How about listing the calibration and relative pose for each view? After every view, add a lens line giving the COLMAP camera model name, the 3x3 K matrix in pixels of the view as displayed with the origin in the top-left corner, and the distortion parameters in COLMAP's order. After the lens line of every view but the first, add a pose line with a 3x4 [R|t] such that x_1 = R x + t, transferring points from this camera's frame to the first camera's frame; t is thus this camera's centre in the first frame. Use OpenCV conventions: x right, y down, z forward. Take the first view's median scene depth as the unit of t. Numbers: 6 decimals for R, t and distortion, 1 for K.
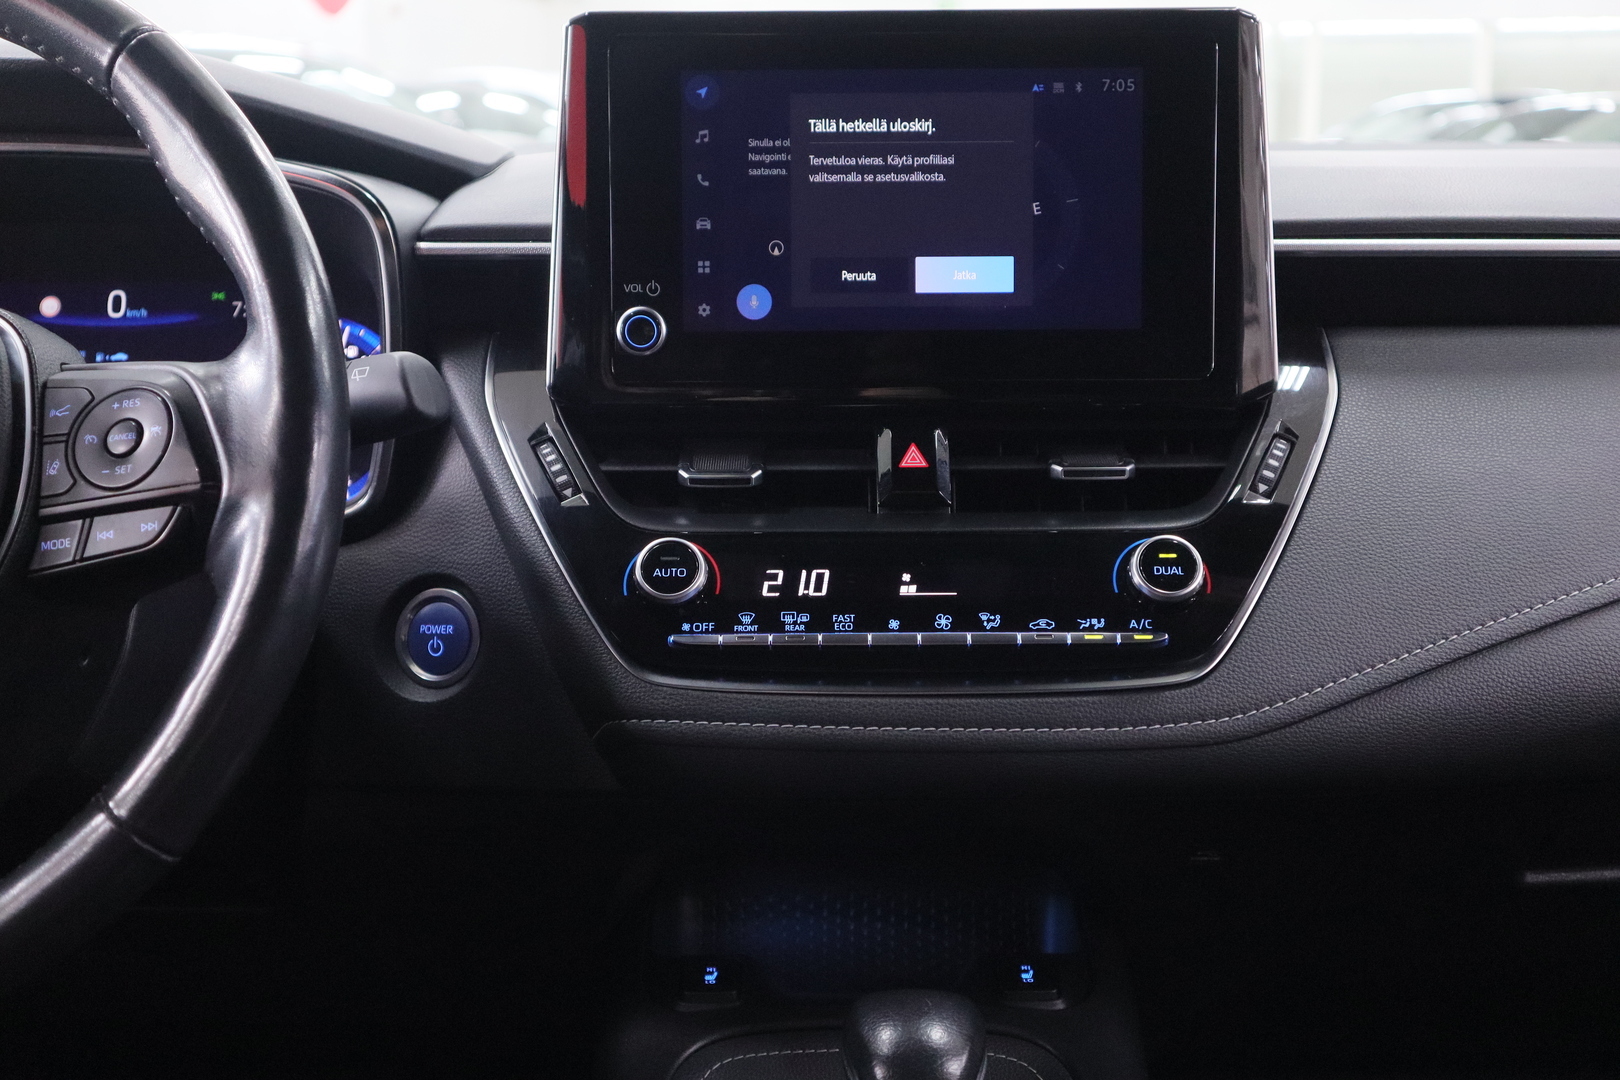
lens RADIAL K [[1870.2, 0, 803.0], [0, 1870.2, 531.1], [0, 0, 1]] dist [0.004285, 0.000000]
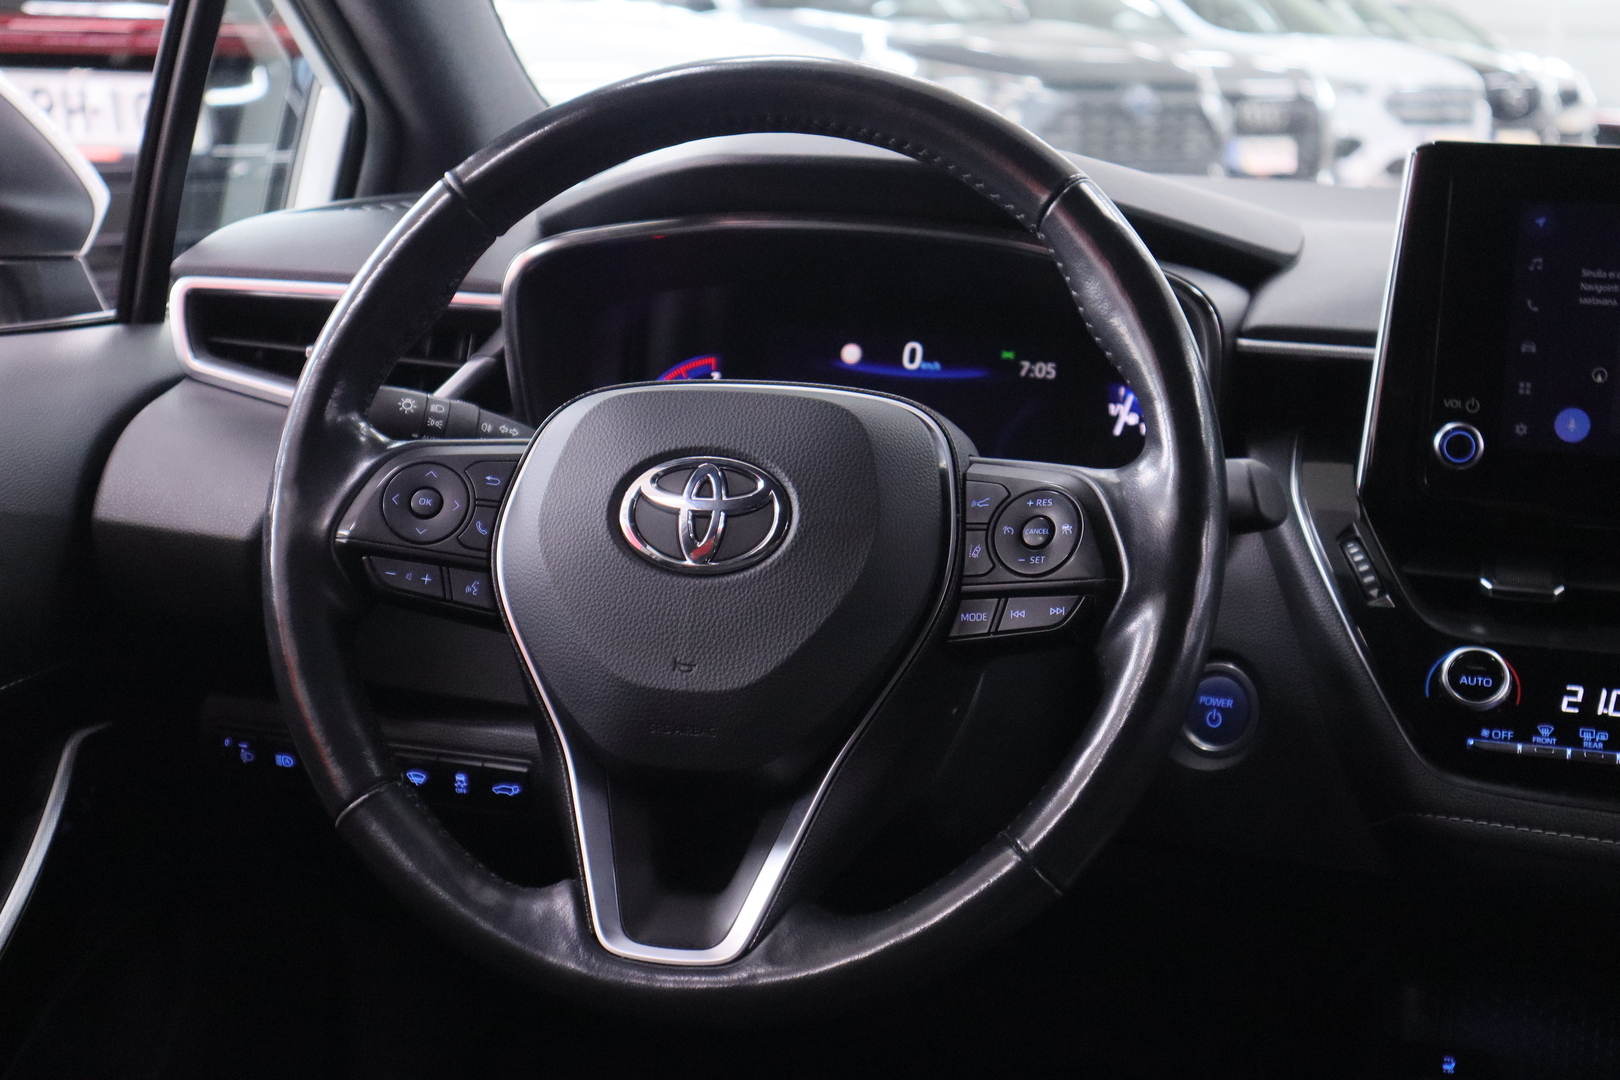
lens RADIAL K [[2417.8, 0, 805.1], [0, 2417.8, 552.7], [0, 0, 1]] dist [0.019193, 0.000000]
pose [[0.967872, 0.089523, -0.234966, -0.117242], [-0.085343, 0.995960, 0.027920, -0.053829], [0.236516, -0.006970, 0.971603, -0.412537]]
